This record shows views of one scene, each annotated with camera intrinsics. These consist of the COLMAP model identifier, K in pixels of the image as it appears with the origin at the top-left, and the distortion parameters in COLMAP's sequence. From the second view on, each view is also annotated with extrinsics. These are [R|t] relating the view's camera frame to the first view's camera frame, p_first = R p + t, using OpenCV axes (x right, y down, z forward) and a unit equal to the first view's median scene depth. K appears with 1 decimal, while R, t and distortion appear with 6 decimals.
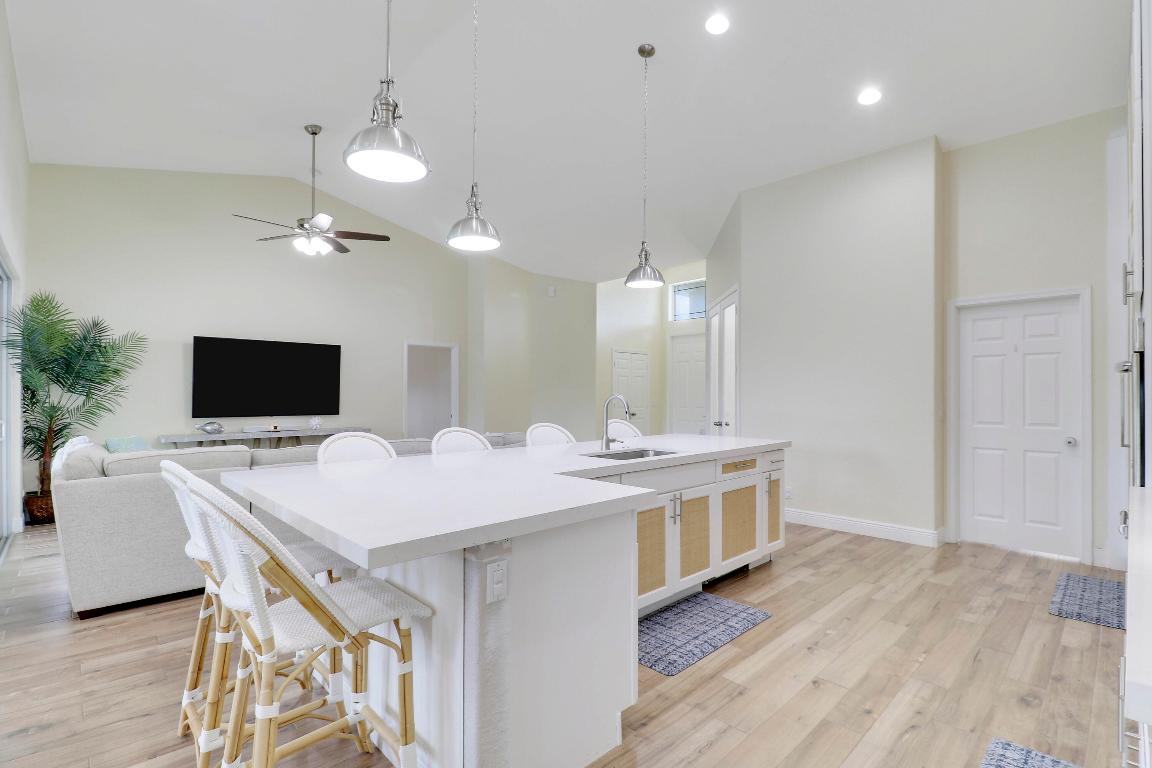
lens RADIAL K [[541.1, 0, 573.9], [0, 541.1, 388.2], [0, 0, 1]] dist [0.004103, -0.012185]
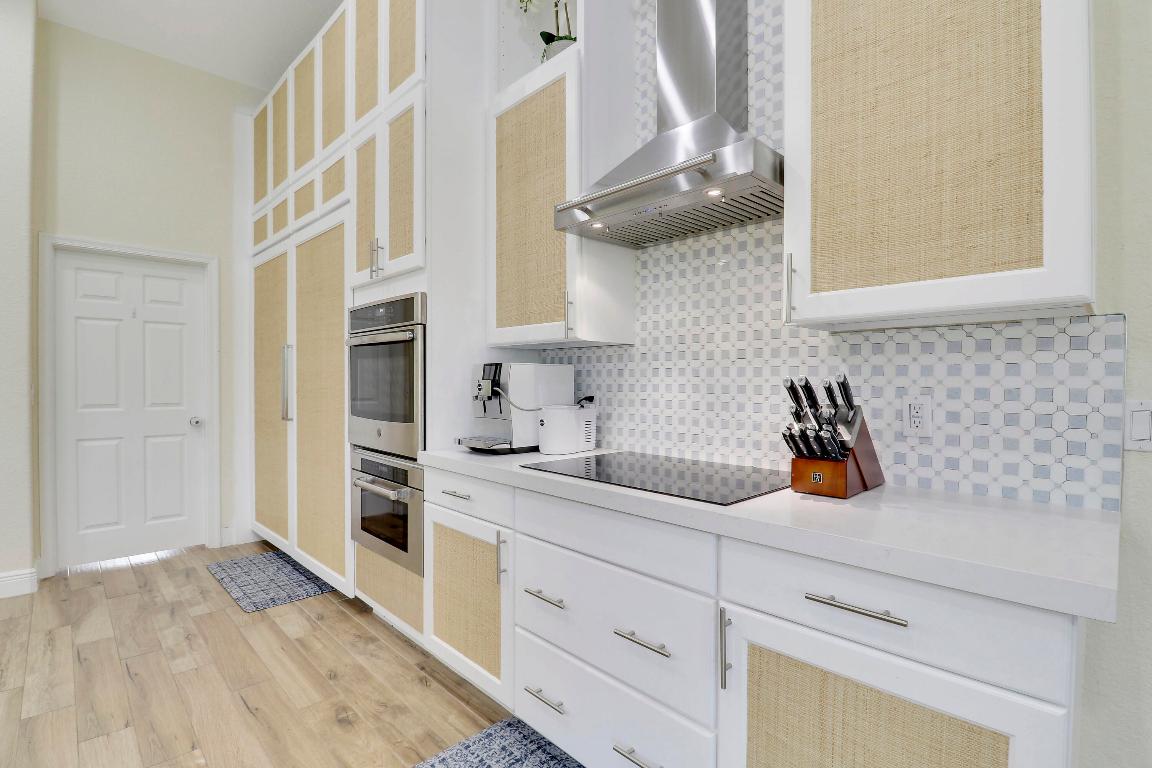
lens RADIAL K [[541.1, 0, 584.4], [0, 541.1, 389.8], [0, 0, 1]] dist [0.004103, -0.012185]
pose [[-0.011842, -0.017819, 0.999771, -0.005614], [-0.015560, 0.999723, 0.017634, 0.014386], [-0.999809, -0.015348, -0.012116, 0.259231]]
